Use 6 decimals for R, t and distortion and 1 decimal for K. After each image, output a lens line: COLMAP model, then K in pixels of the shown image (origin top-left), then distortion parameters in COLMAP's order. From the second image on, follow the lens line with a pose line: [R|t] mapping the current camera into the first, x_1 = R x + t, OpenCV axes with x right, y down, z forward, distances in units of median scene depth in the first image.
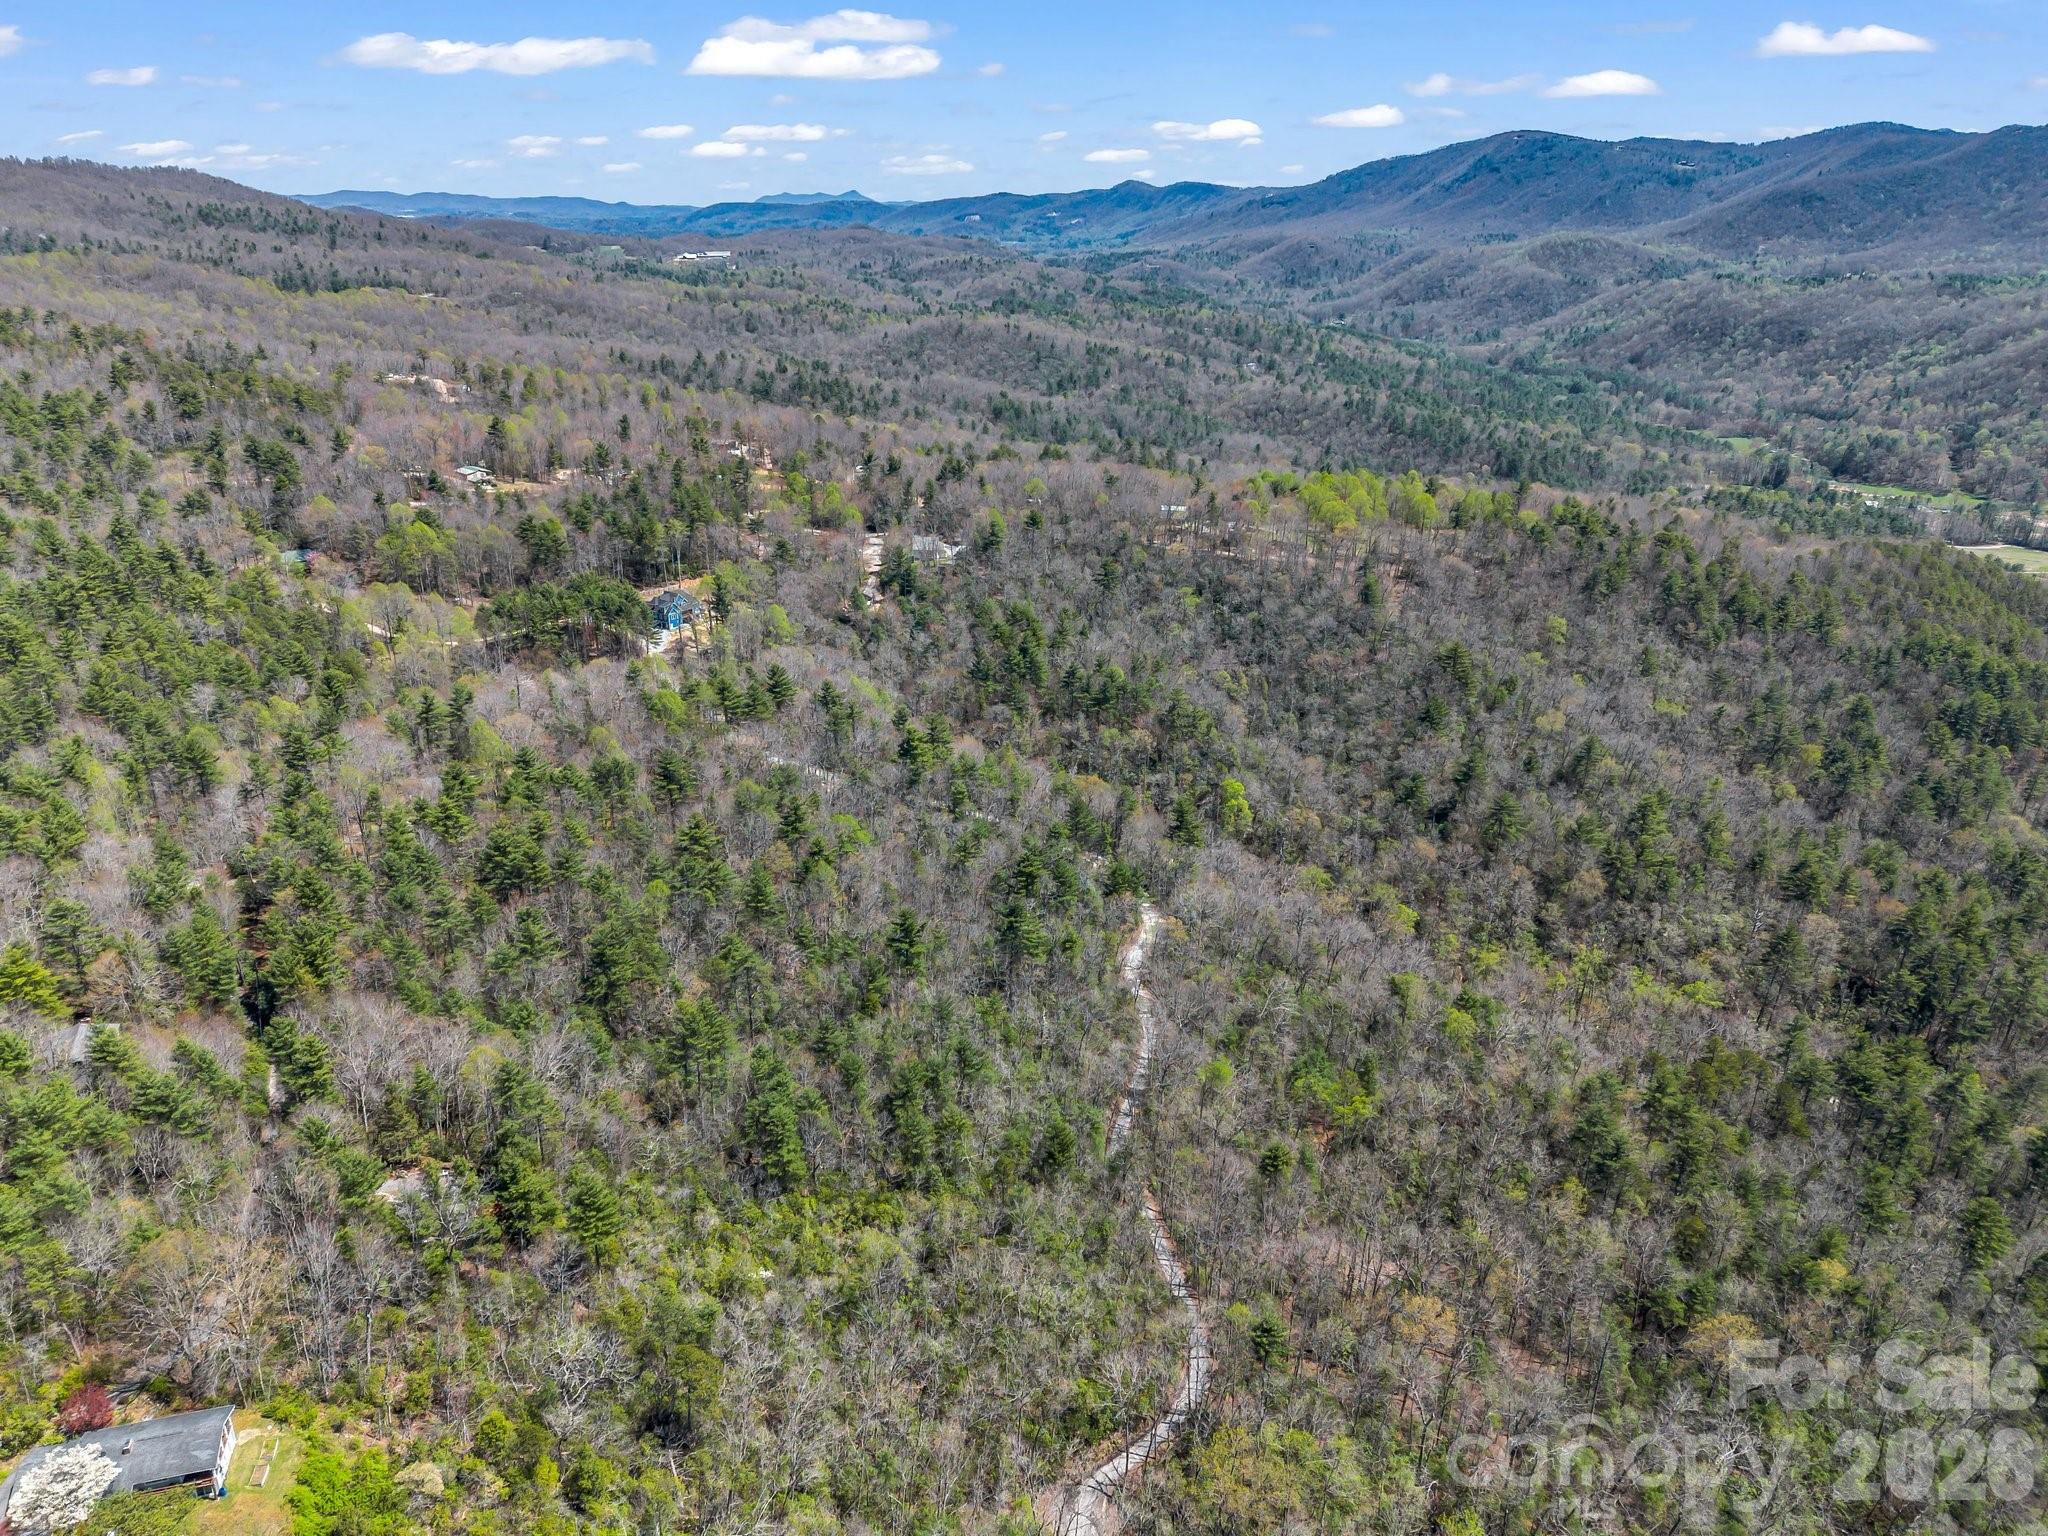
lens RADIAL K [[1449.5, 0, 1028.5], [0, 1449.5, 773.1], [0, 0, 1]] dist [0.059161, -0.049222]
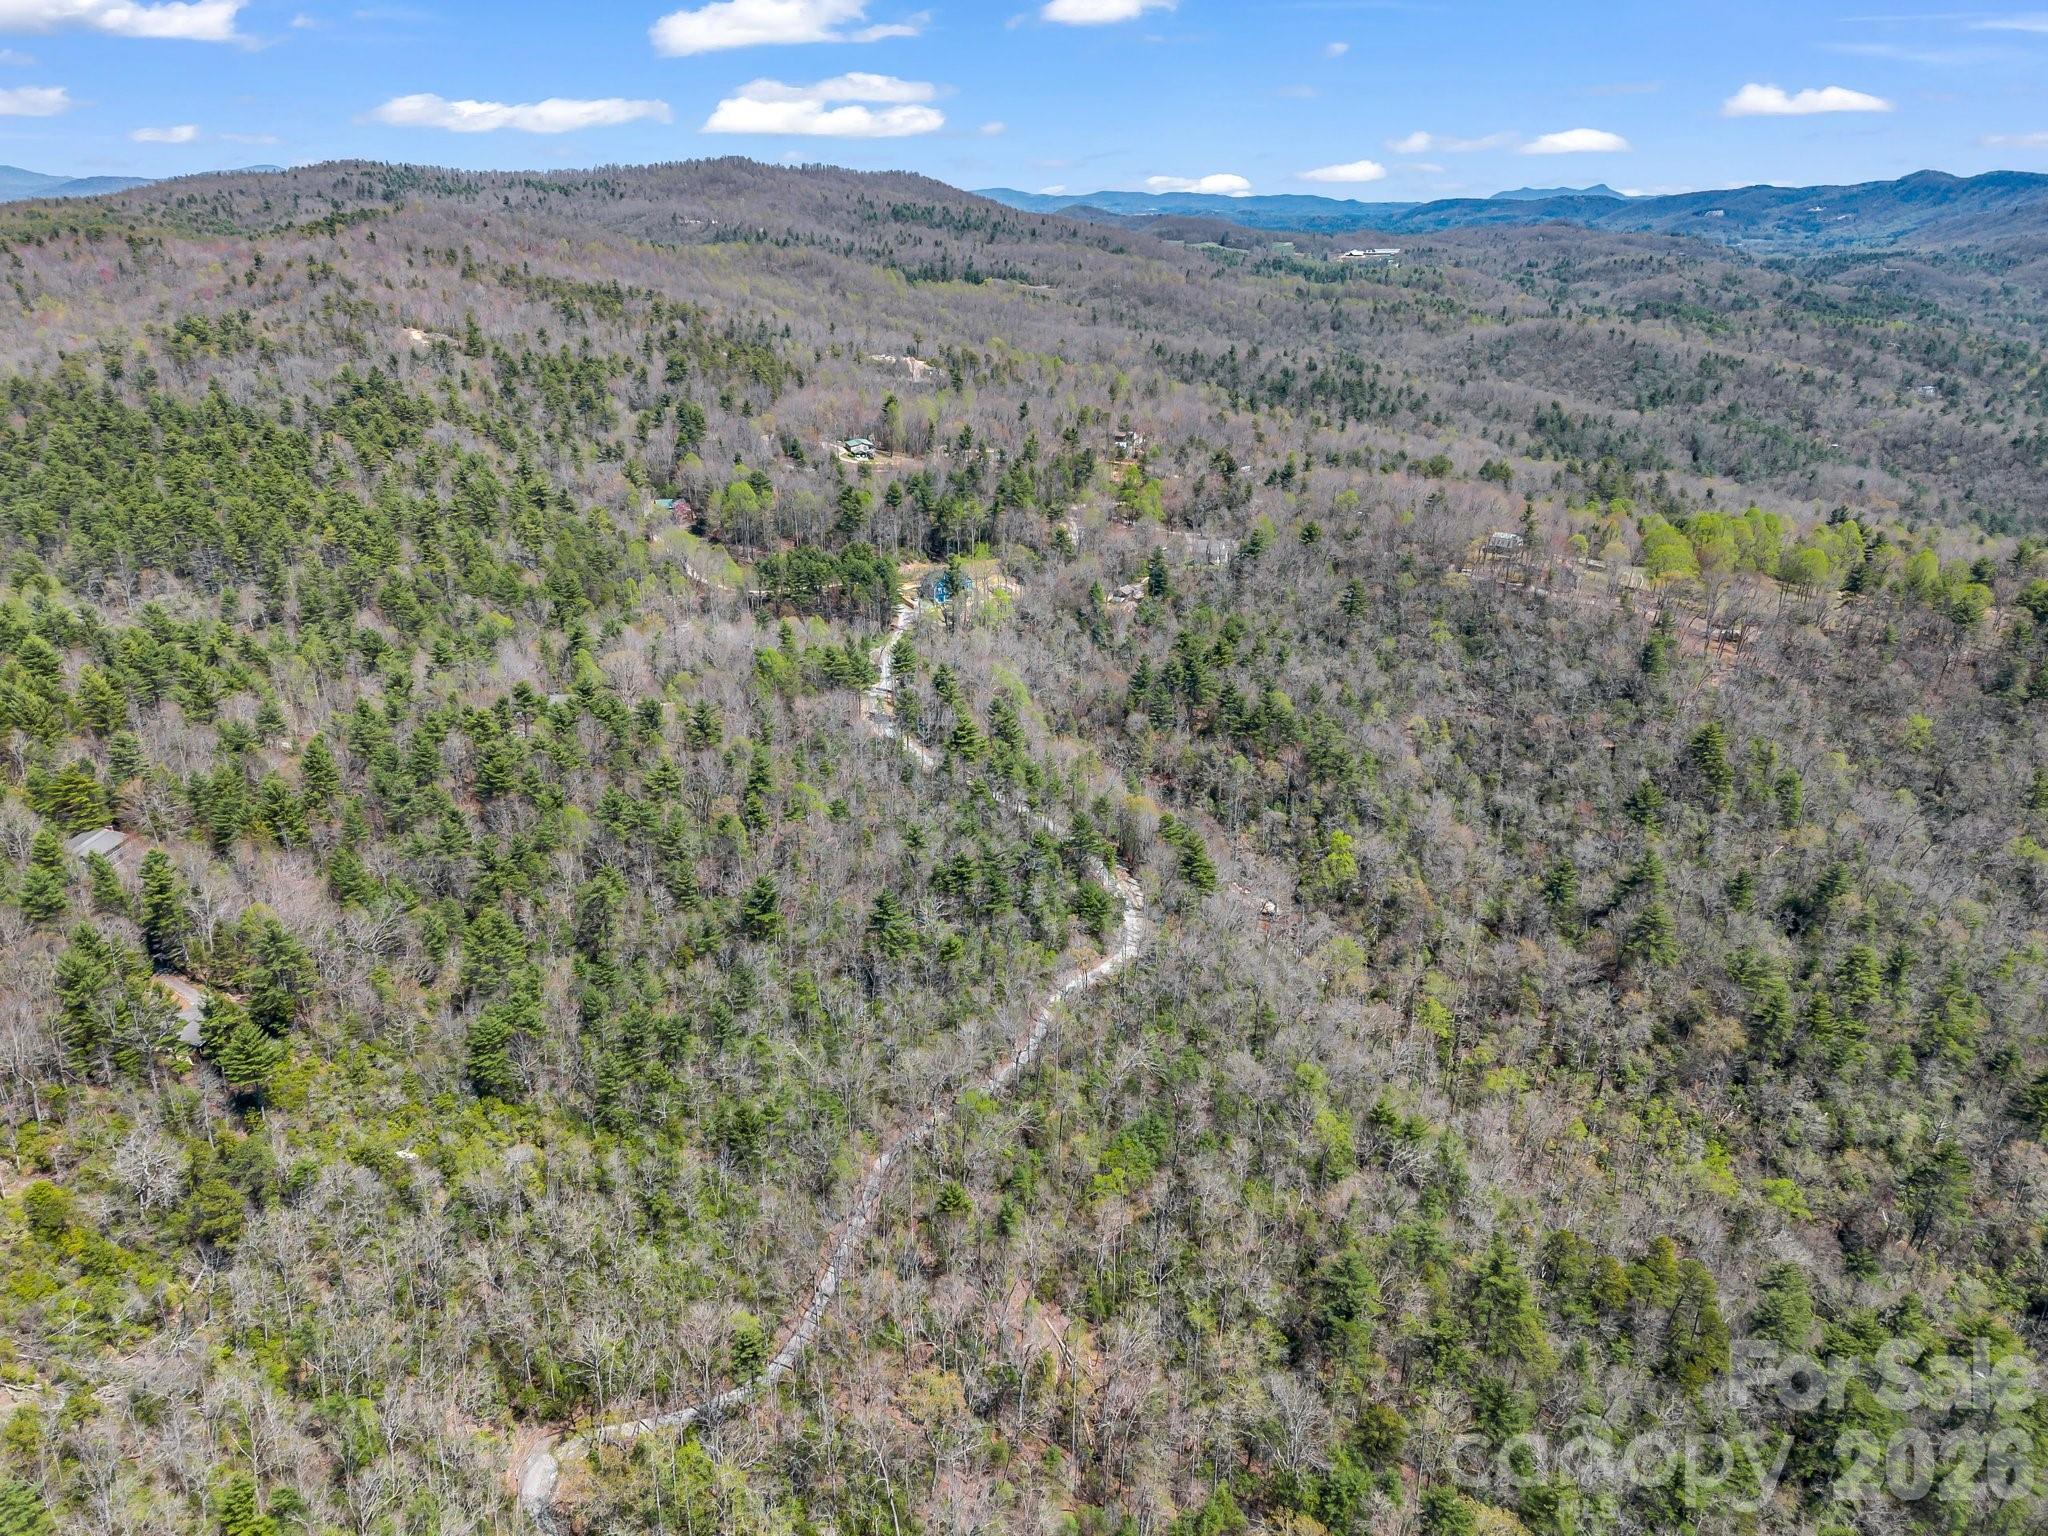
lens RADIAL K [[1449.5, 0, 1028.5], [0, 1449.5, 773.1], [0, 0, 1]] dist [0.059161, -0.049222]
pose [[0.894693, 0.166160, -0.414626, 0.086627], [-0.165422, 0.985491, 0.037978, -0.008689], [0.414921, 0.034610, 0.909199, 0.022232]]
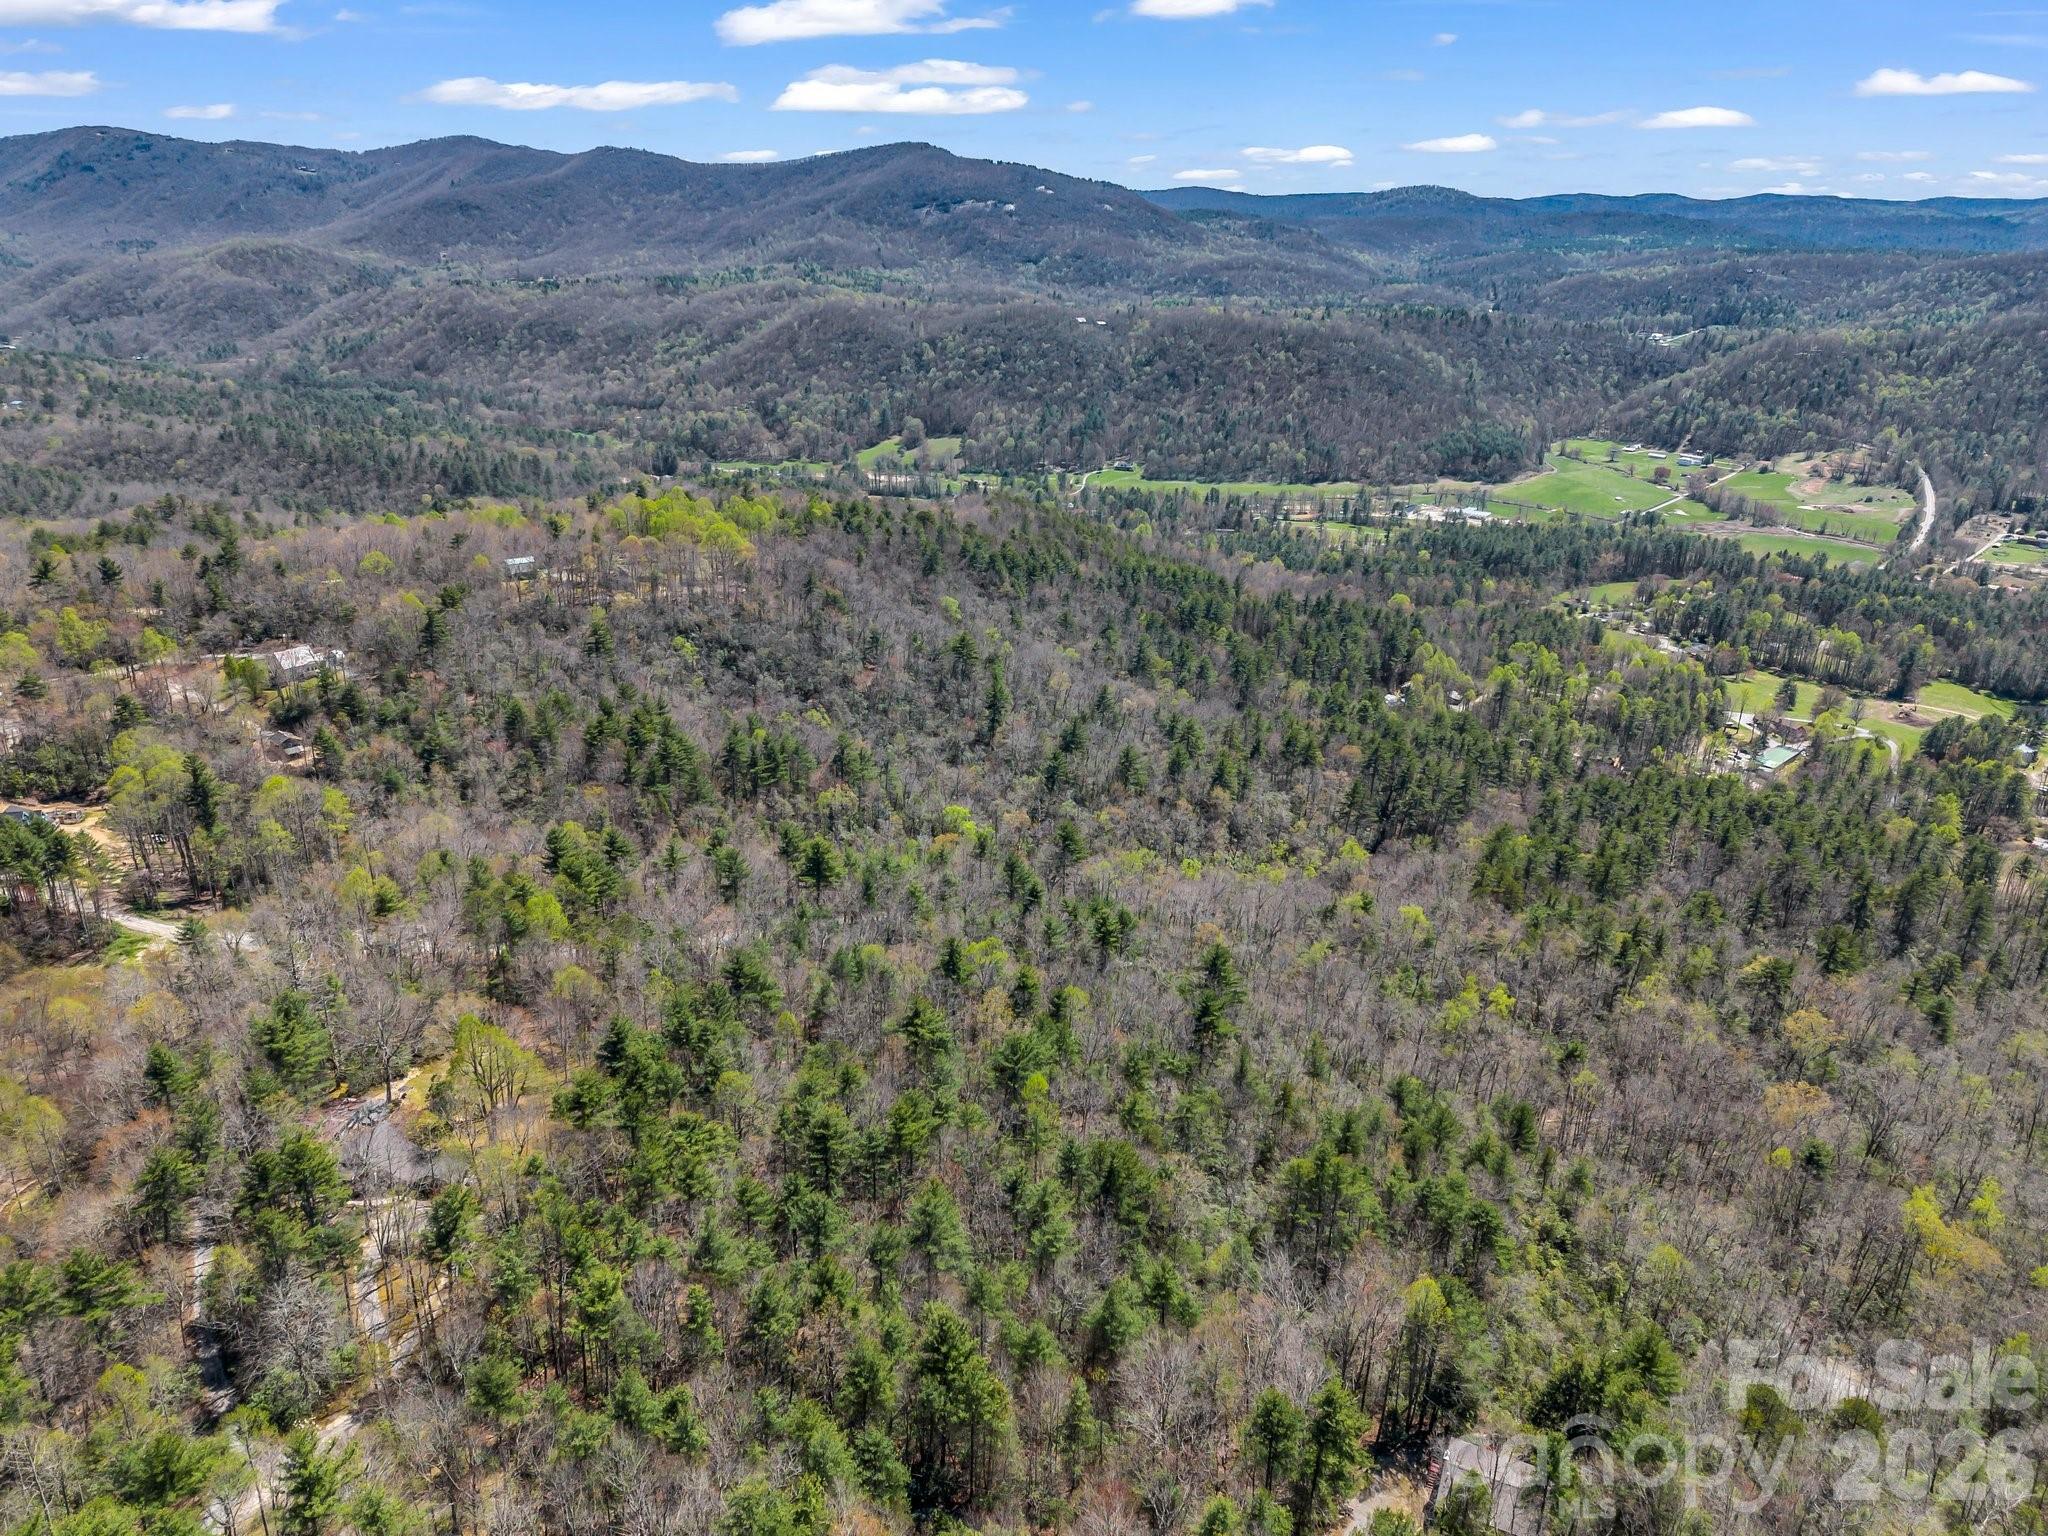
lens RADIAL K [[1484.7, 0, 1018.5], [0, 1484.7, 724.0], [0, 0, 1]] dist [0.044745, -0.029560]
pose [[0.653805, -0.246034, 0.715546, -0.134684], [0.273683, 0.958528, 0.079513, -0.029633], [-0.705433, 0.143847, 0.694026, 0.071447]]
